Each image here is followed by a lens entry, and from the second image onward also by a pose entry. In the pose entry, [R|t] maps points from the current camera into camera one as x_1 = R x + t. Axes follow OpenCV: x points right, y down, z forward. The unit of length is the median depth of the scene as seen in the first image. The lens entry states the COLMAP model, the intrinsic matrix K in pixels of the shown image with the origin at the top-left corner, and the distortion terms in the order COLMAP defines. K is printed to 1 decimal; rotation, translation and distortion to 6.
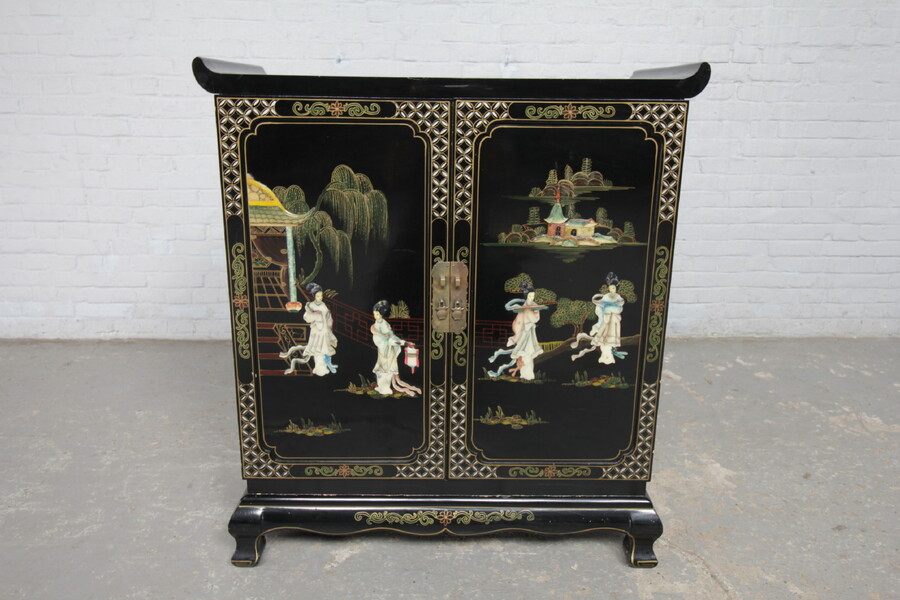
lens RADIAL K [[702.4, 0, 446.3], [0, 702.4, 297.2], [0, 0, 1]] dist [0.011029, -0.004529]
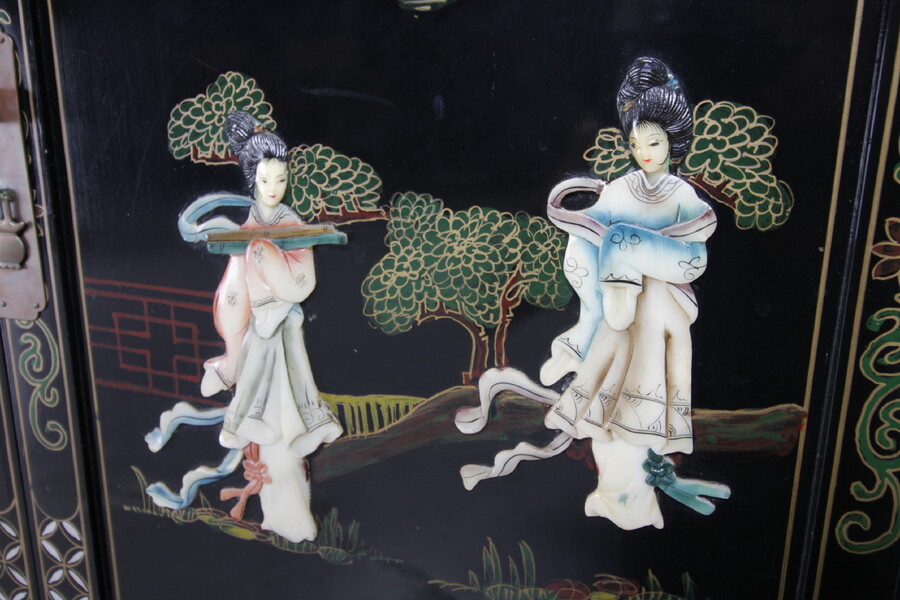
lens RADIAL K [[702.4, 0, 449.2], [0, 702.4, 293.6], [0, 0, 1]] dist [0.011029, -0.004529]
pose [[0.960655, 0.064316, -0.270195, 0.230855], [-0.075827, 0.996595, -0.032372, 0.036232], [0.267193, 0.051586, 0.962261, 0.781170]]
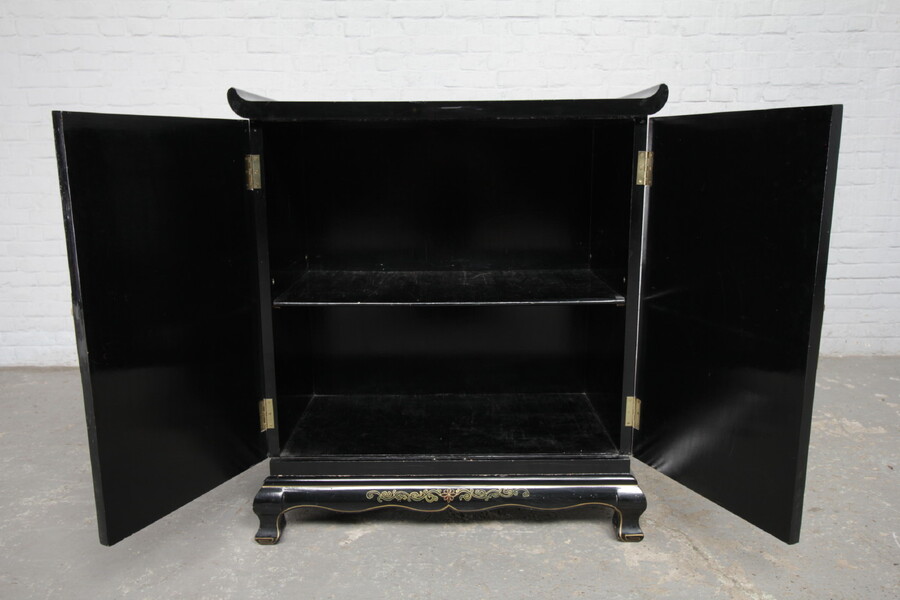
lens RADIAL K [[702.4, 0, 447.9], [0, 702.4, 300.9], [0, 0, 1]] dist [0.011029, -0.004529]
pose [[0.999828, -0.013860, -0.012339, 0.016134], [0.012870, 0.996946, -0.077030, 0.099625], [0.013369, 0.076858, 0.996952, -0.129460]]
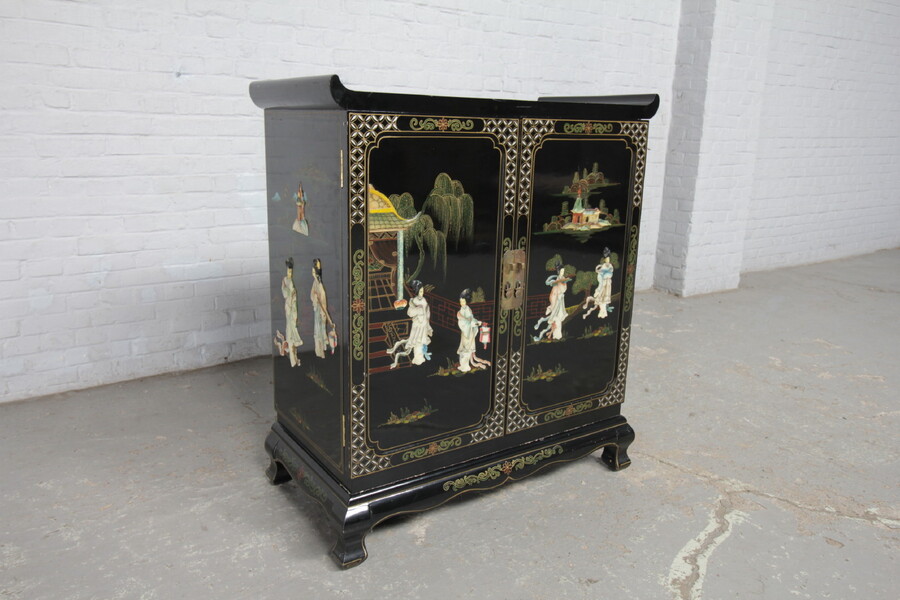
lens RADIAL K [[702.4, 0, 447.9], [0, 702.4, 298.1], [0, 0, 1]] dist [0.011029, -0.004529]
pose [[0.833420, -0.124769, 0.538372, -0.723002], [0.138373, 0.990262, 0.015290, -0.002320], [-0.535037, 0.061754, 0.842569, 0.039232]]
